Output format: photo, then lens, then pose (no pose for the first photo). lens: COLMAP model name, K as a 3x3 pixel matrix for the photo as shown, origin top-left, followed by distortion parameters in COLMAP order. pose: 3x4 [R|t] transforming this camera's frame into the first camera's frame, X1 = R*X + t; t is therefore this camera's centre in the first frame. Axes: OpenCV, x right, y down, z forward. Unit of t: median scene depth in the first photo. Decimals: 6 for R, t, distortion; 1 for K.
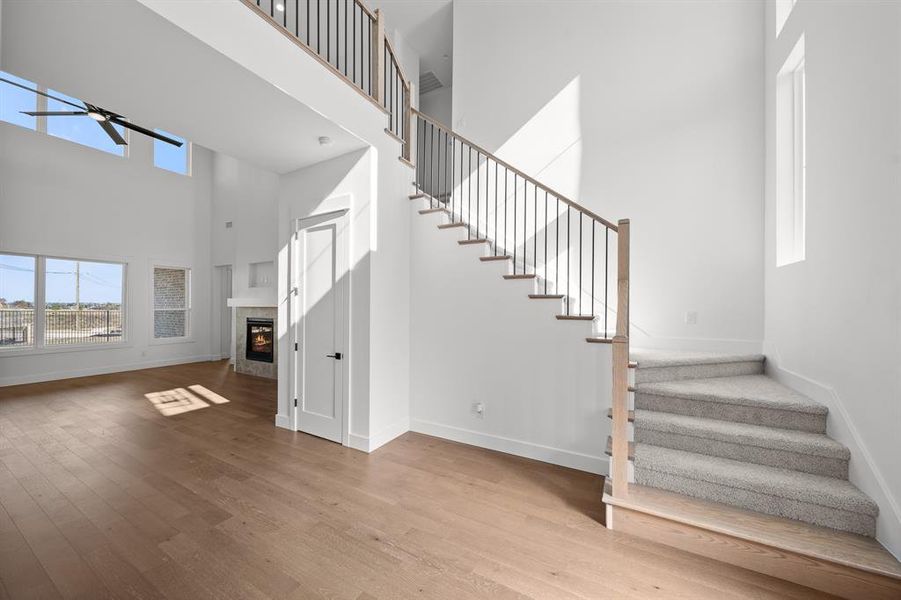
lens RADIAL K [[322.7, 0, 449.3], [0, 322.7, 302.5], [0, 0, 1]] dist [0.001334, -0.000015]
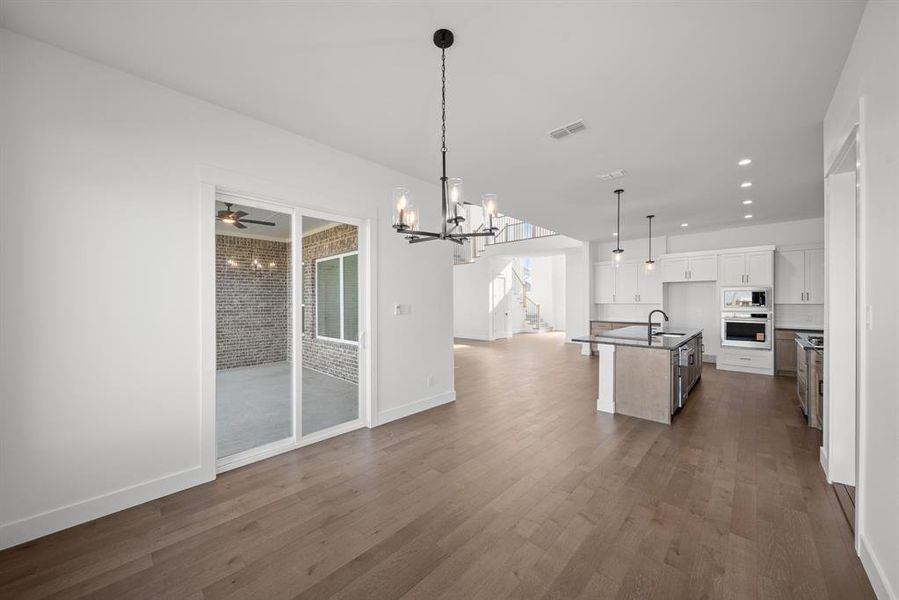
lens RADIAL K [[317.5, 0, 445.7], [0, 317.5, 300.3], [0, 0, 1]] dist [-0.000420, -0.000030]
pose [[0.260713, -0.004695, 0.965405, -3.617593], [-0.001417, 0.999985, 0.005246, -0.012126], [-0.965415, -0.002735, 0.260703, 0.650780]]
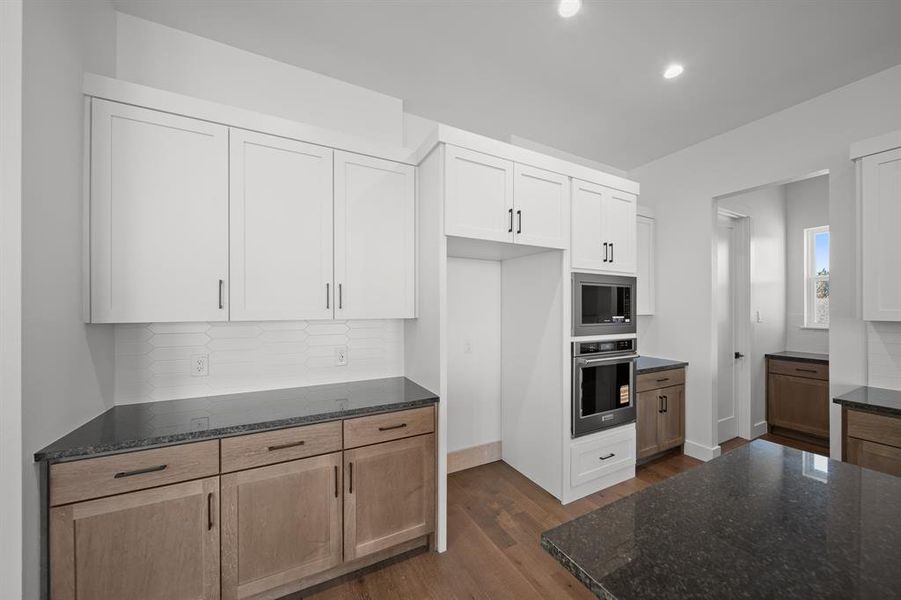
lens RADIAL K [[324.3, 0, 452.0], [0, 324.3, 310.5], [0, 0, 1]] dist [-0.002011, -0.000133]
pose [[-0.839574, -0.005816, 0.543214, -1.689806], [-0.007105, 0.999975, -0.000275, 0.001233], [-0.543198, -0.004090, -0.839594, 0.295908]]
